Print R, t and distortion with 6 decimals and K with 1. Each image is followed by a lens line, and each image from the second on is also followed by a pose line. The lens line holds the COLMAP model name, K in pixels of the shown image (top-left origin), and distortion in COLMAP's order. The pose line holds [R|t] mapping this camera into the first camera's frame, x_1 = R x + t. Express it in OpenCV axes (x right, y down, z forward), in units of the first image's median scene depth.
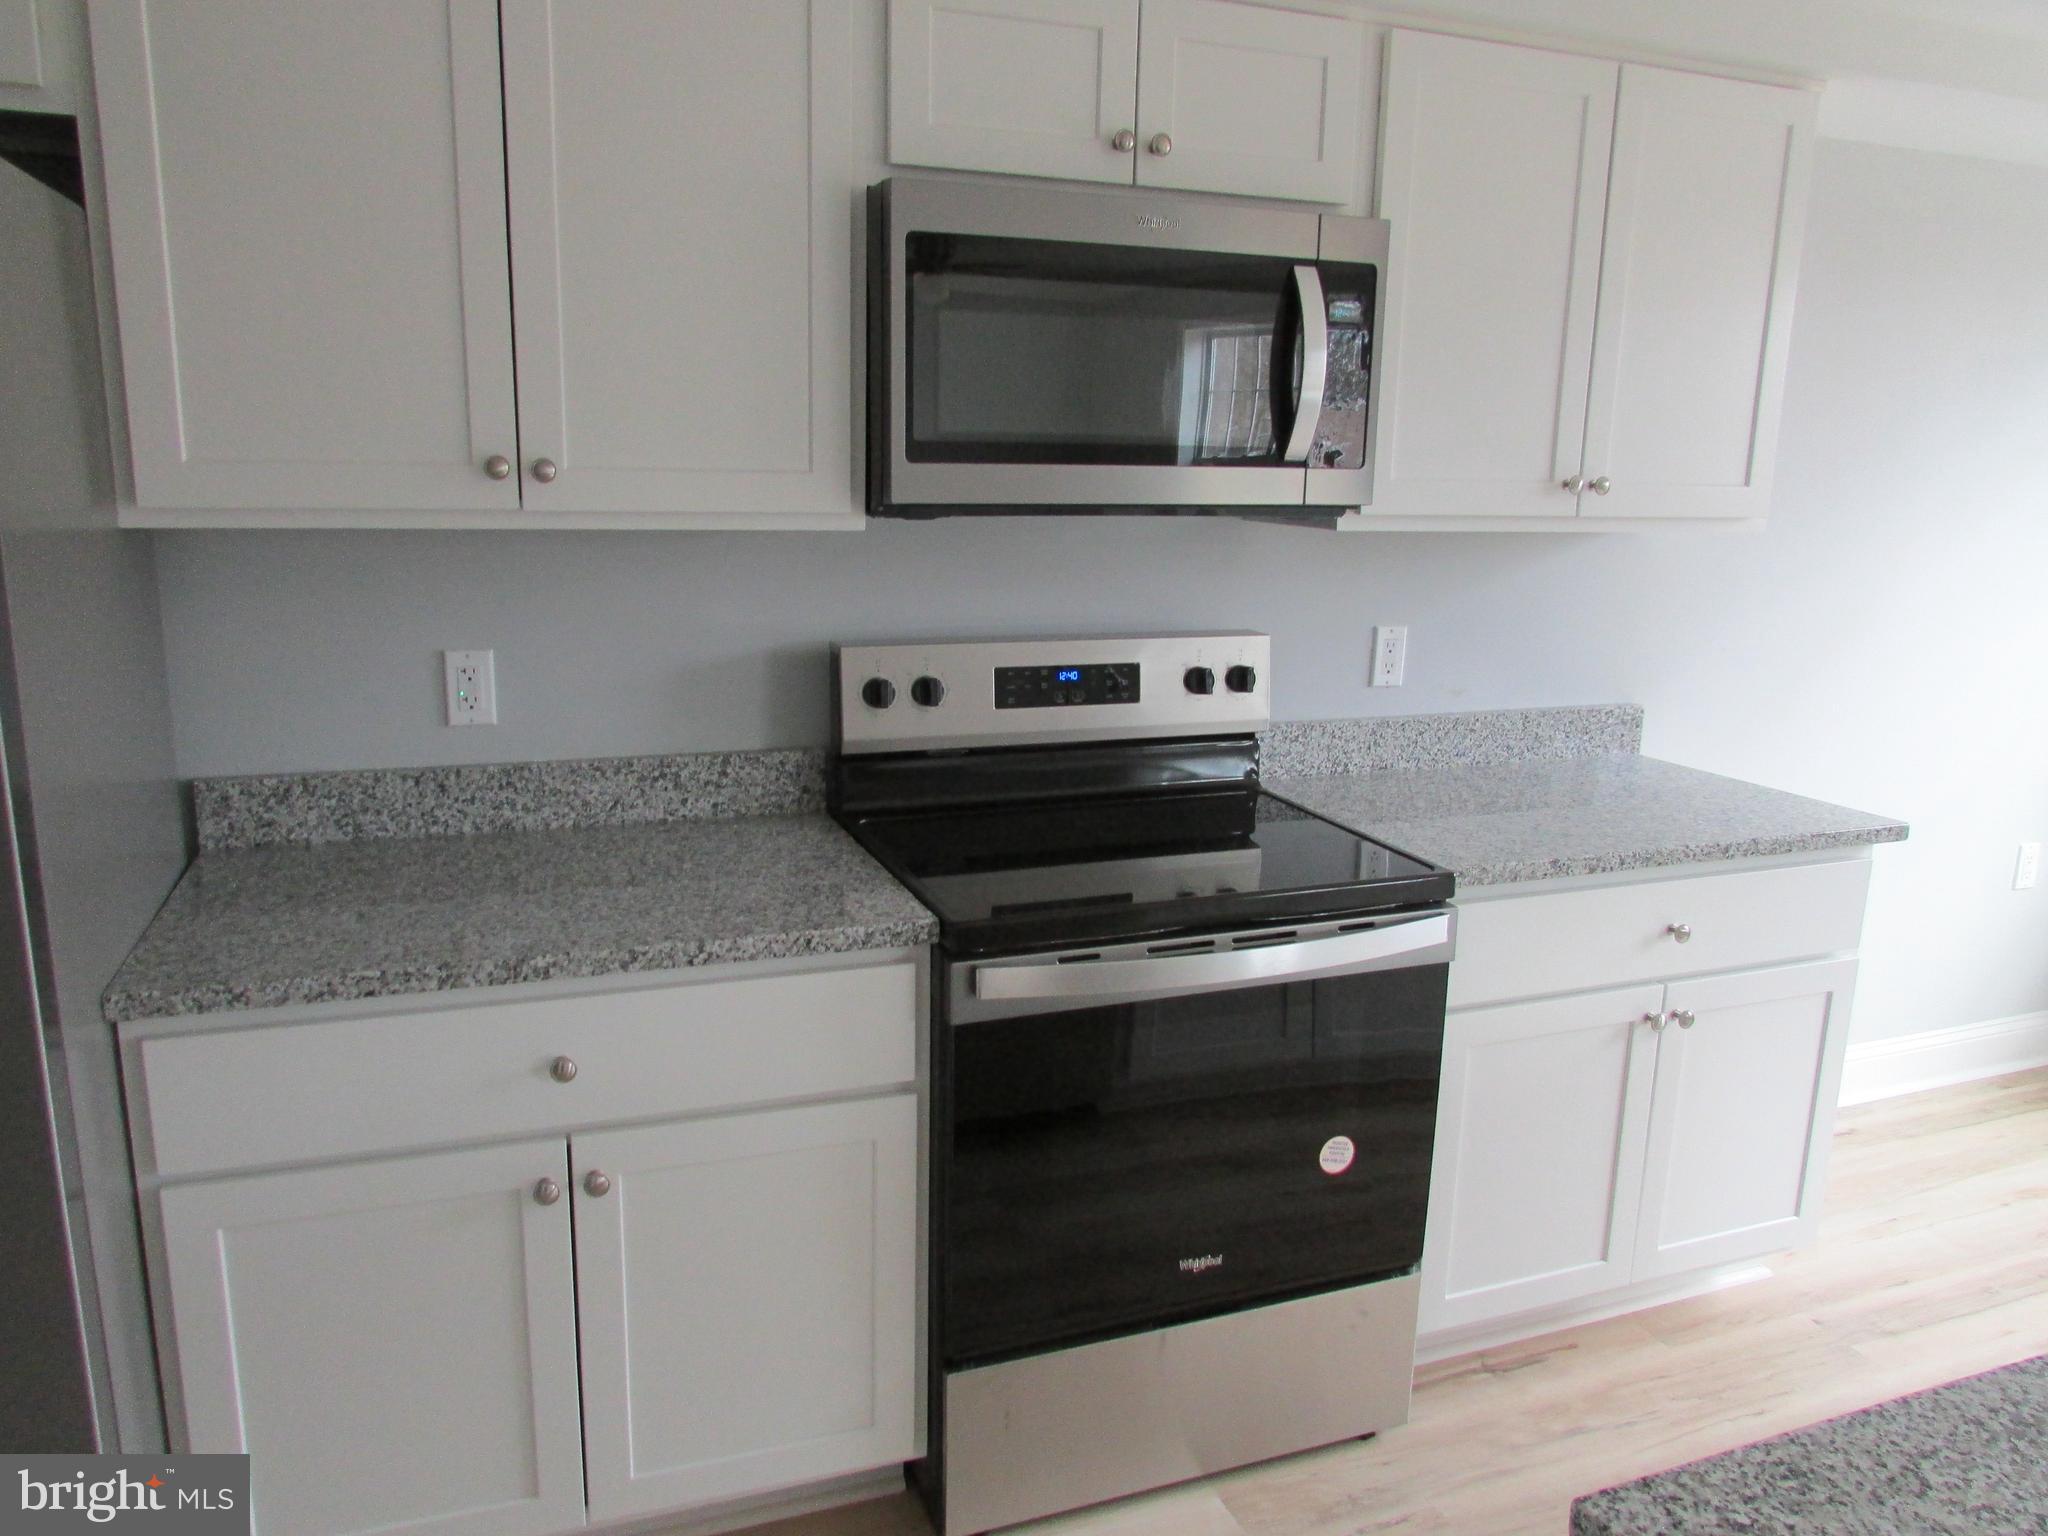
lens RADIAL K [[1448.9, 0, 1024.1], [0, 1448.9, 777.1], [0, 0, 1]] dist [-0.029884, 0.011512]
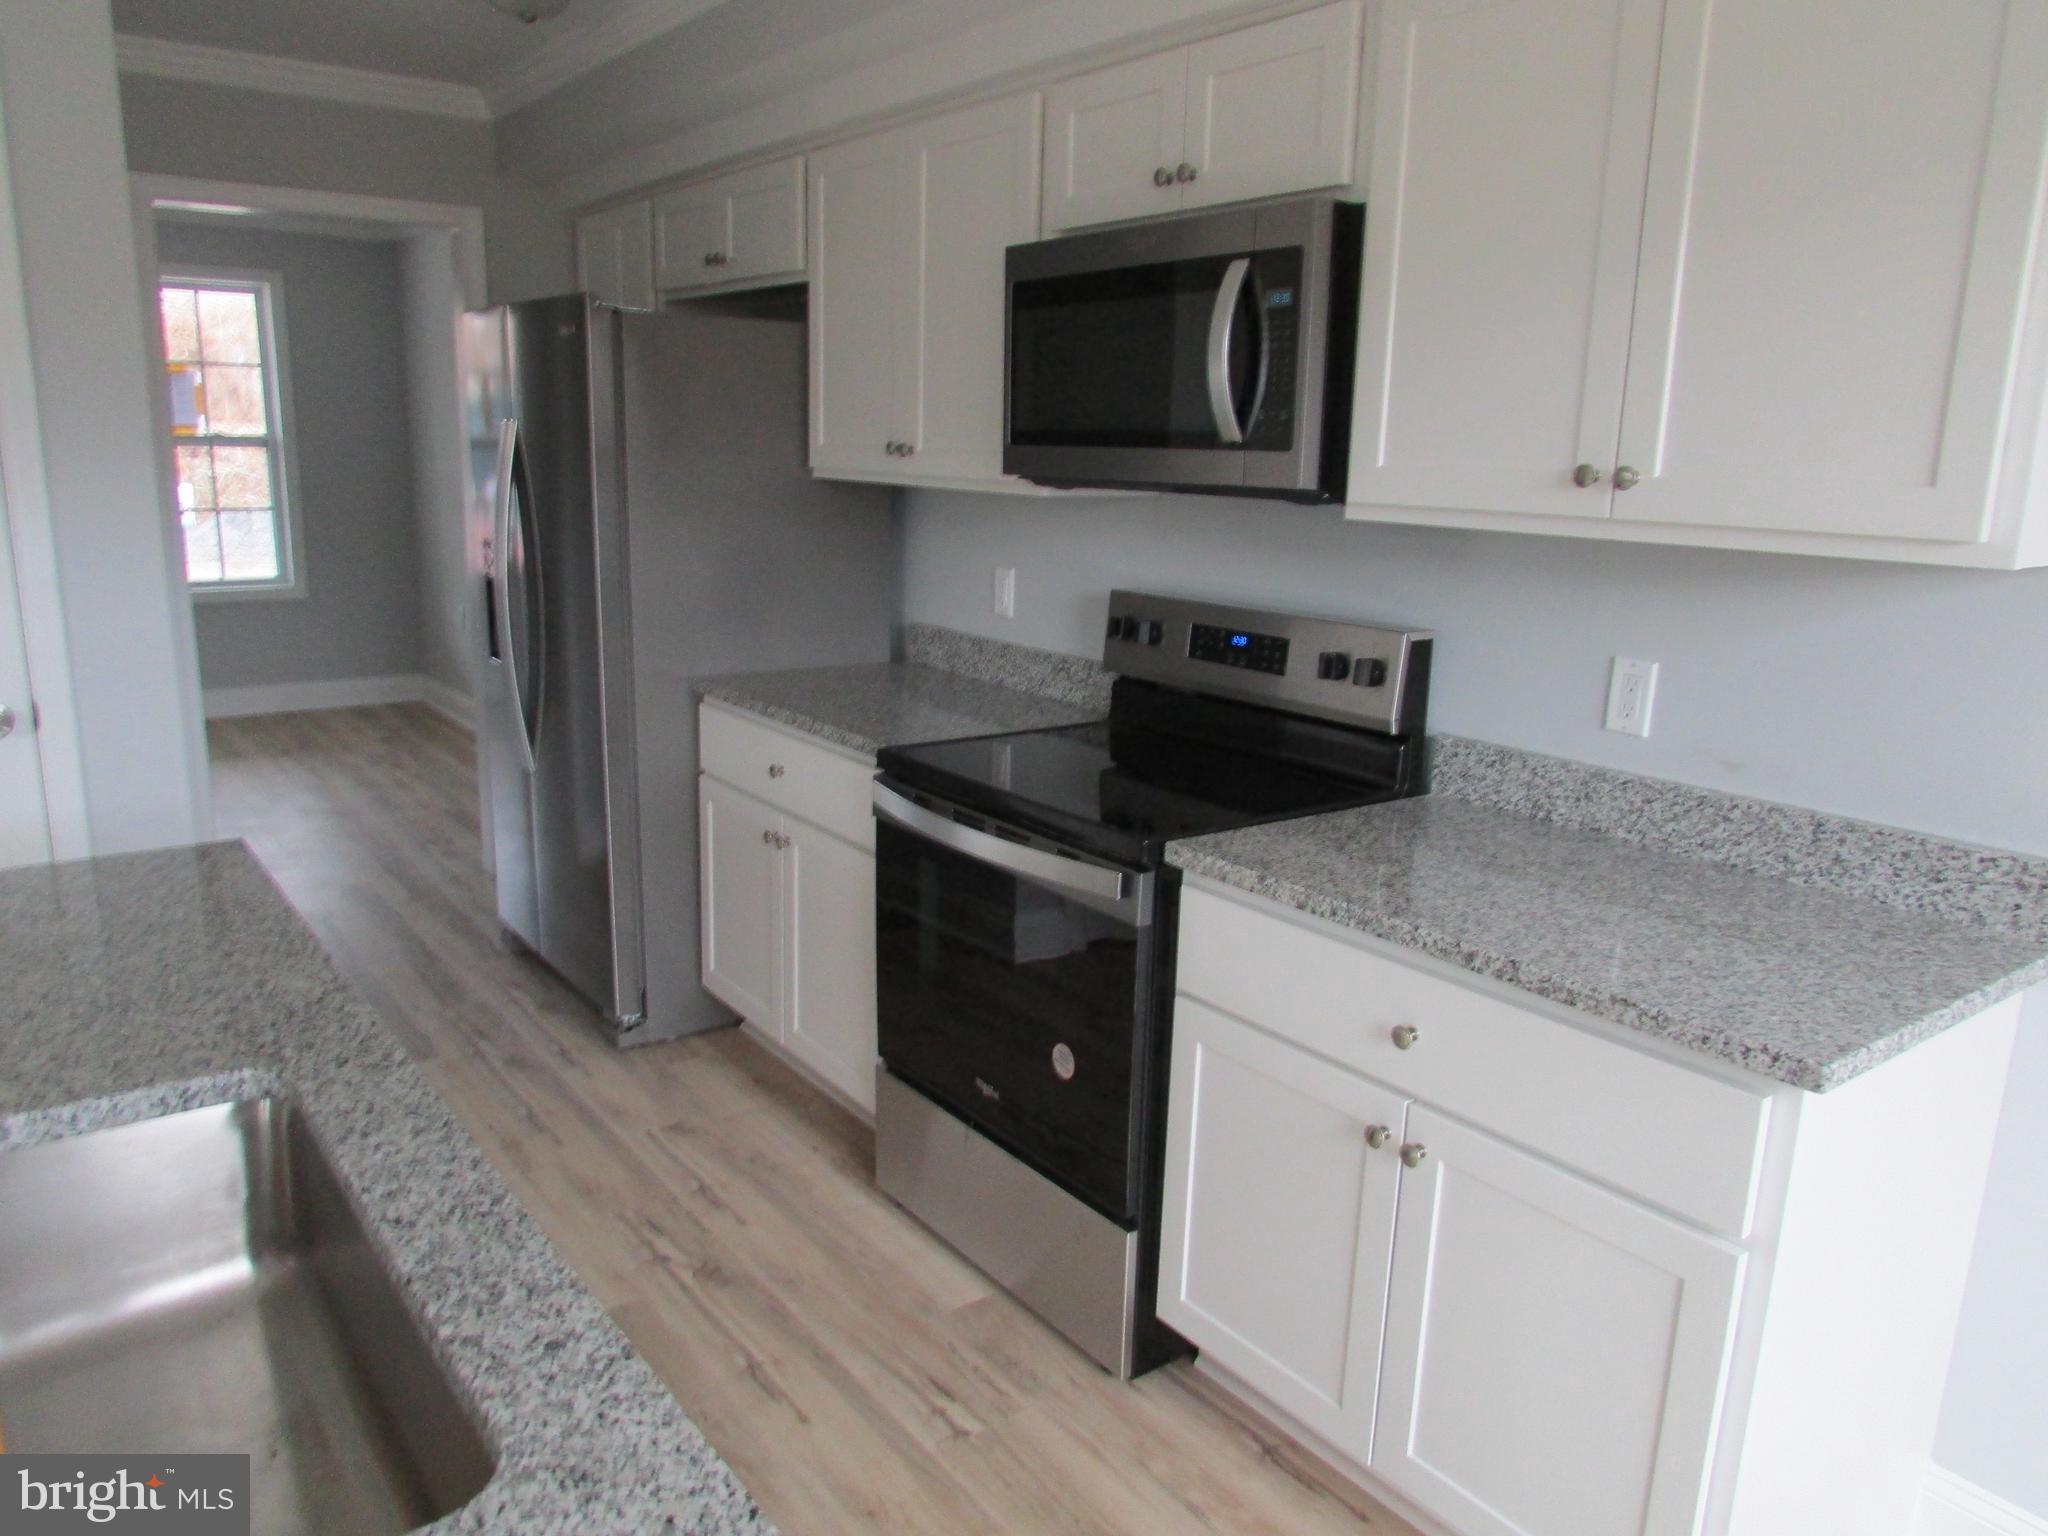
lens RADIAL K [[1448.9, 0, 1023.5], [0, 1448.9, 774.2], [0, 0, 1]] dist [-0.029884, 0.011512]
pose [[0.276111, 0.202506, -0.939550, 1.099655], [-0.228014, 0.963446, 0.140649, -0.092750], [0.933687, 0.175396, 0.312192, 0.527907]]
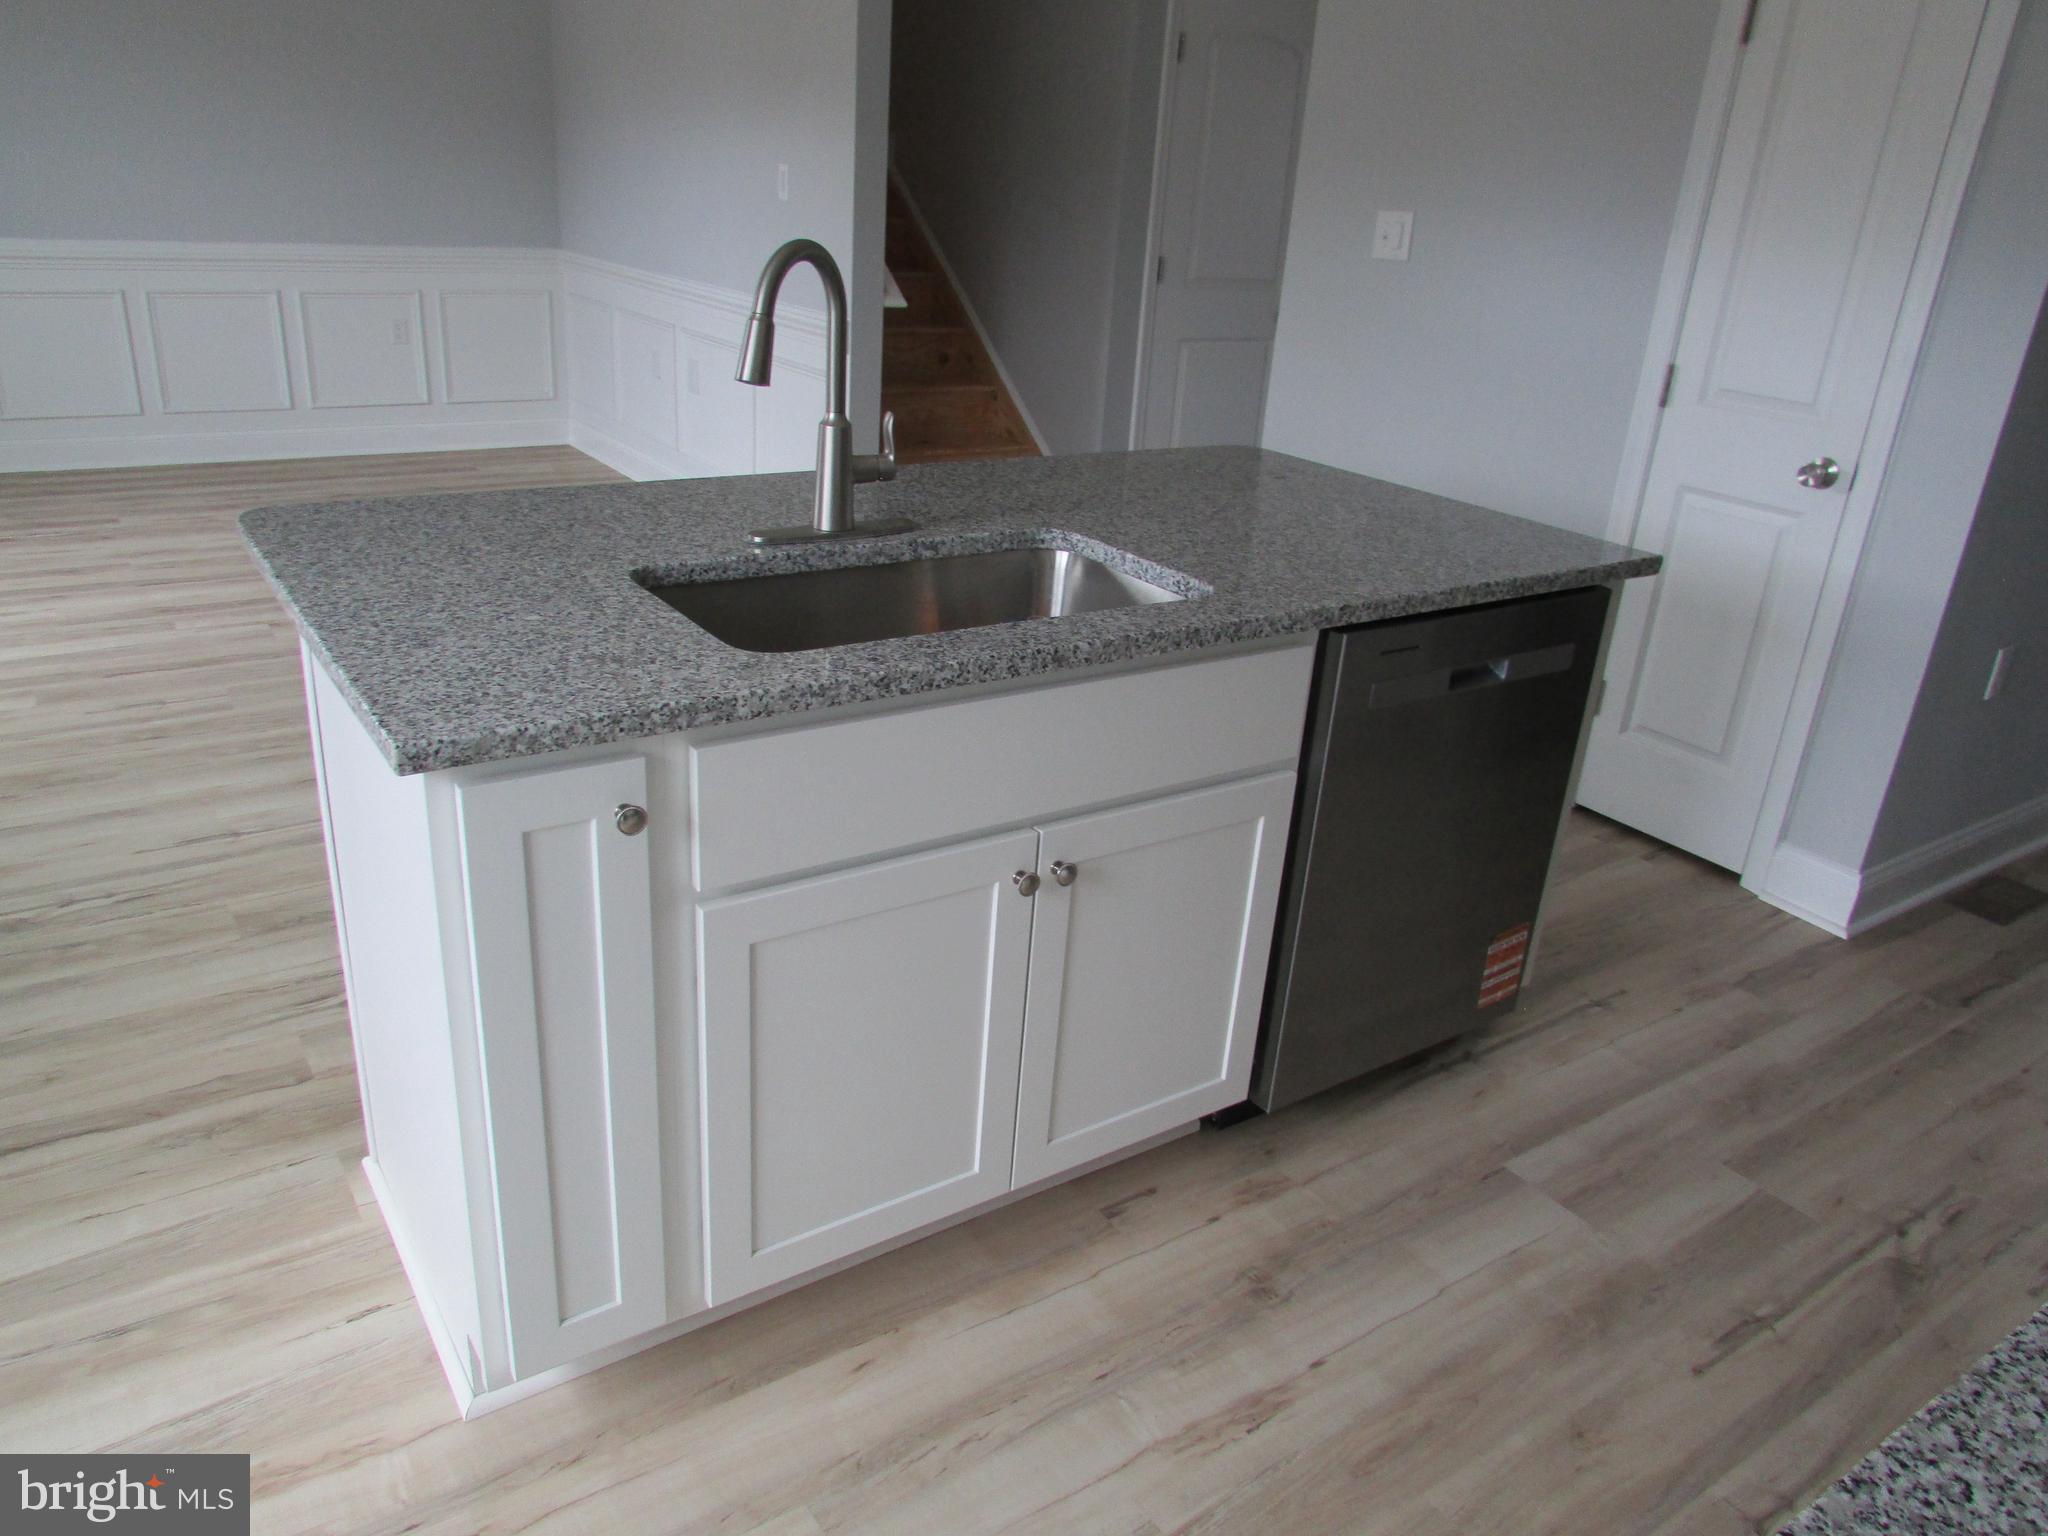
lens RADIAL K [[1448.9, 0, 1036.2], [0, 1448.9, 781.7], [0, 0, 1]] dist [-0.029884, 0.011512]
pose [[-0.966874, 0.013210, -0.254914, 0.811566], [-0.138570, 0.811530, 0.567642, -0.196648], [0.214369, 0.584162, -0.782816, 1.137608]]
